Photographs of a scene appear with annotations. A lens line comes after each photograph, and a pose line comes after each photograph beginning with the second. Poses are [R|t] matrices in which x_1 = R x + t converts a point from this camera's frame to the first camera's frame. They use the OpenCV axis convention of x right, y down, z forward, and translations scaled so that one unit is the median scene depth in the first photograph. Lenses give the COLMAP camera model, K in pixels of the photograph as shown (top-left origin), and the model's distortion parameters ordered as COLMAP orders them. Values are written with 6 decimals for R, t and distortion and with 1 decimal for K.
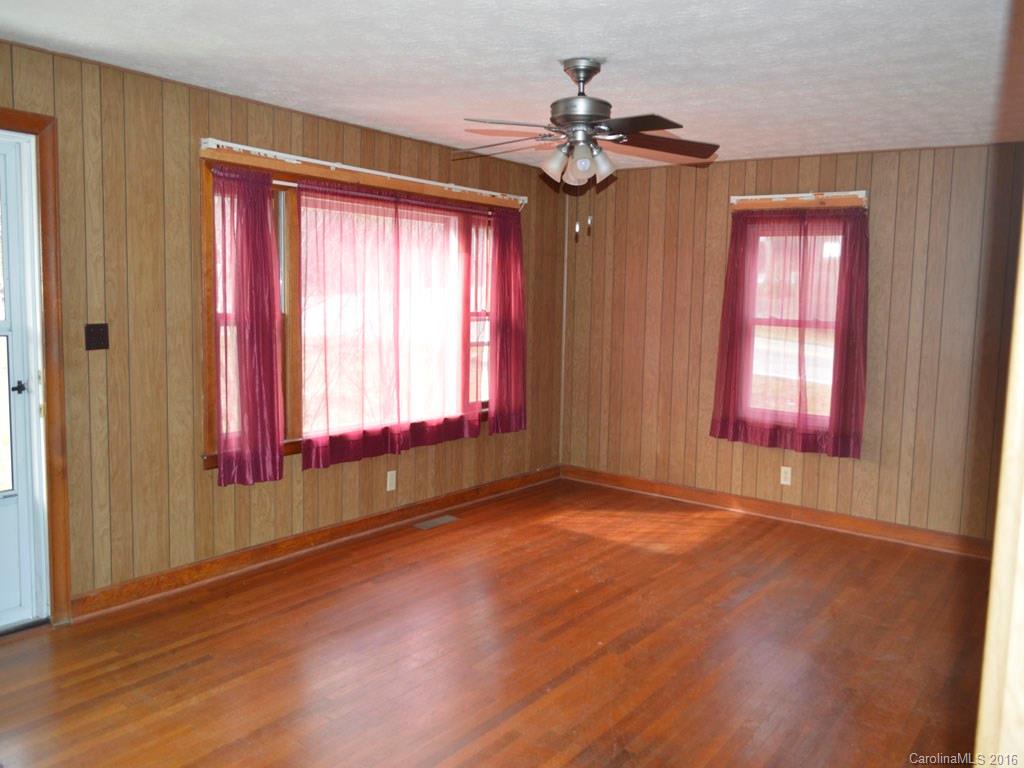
lens RADIAL K [[814.5, 0, 510.9], [0, 814.5, 380.5], [0, 0, 1]] dist [-0.011145, 0.002759]
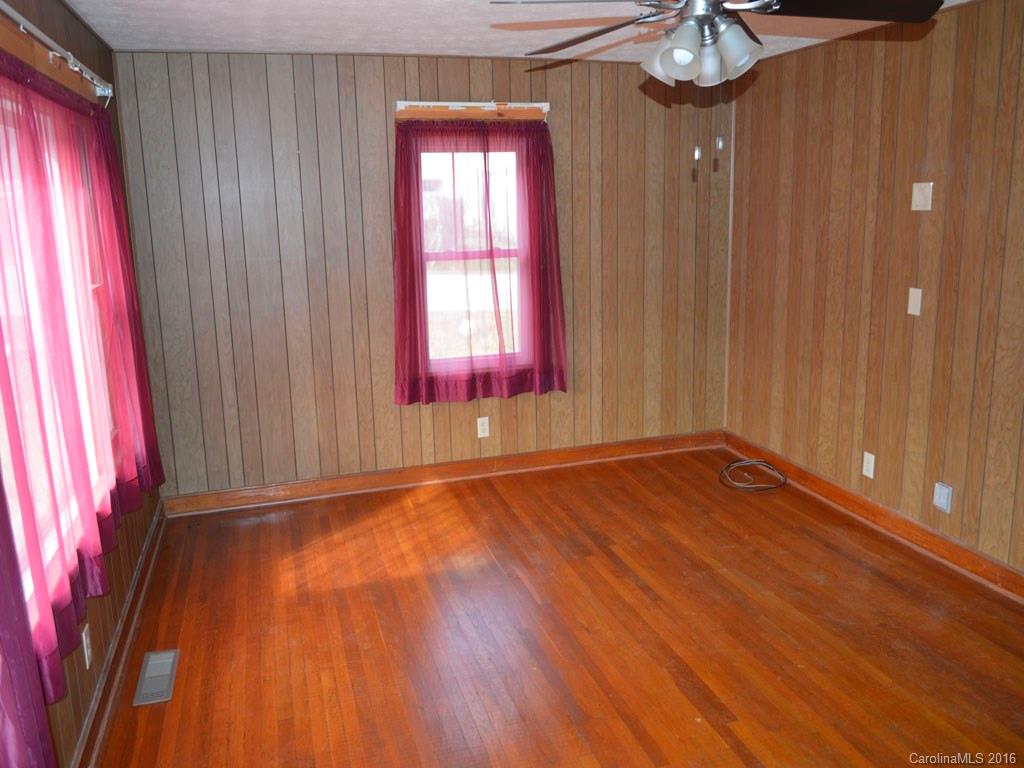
lens RADIAL K [[814.5, 0, 510.1], [0, 814.5, 353.4], [0, 0, 1]] dist [-0.011145, 0.002759]
pose [[0.582796, -0.195207, 0.788824, -0.341650], [0.130872, 0.980594, 0.145974, -0.090782], [-0.802011, 0.018162, 0.597033, 0.462834]]
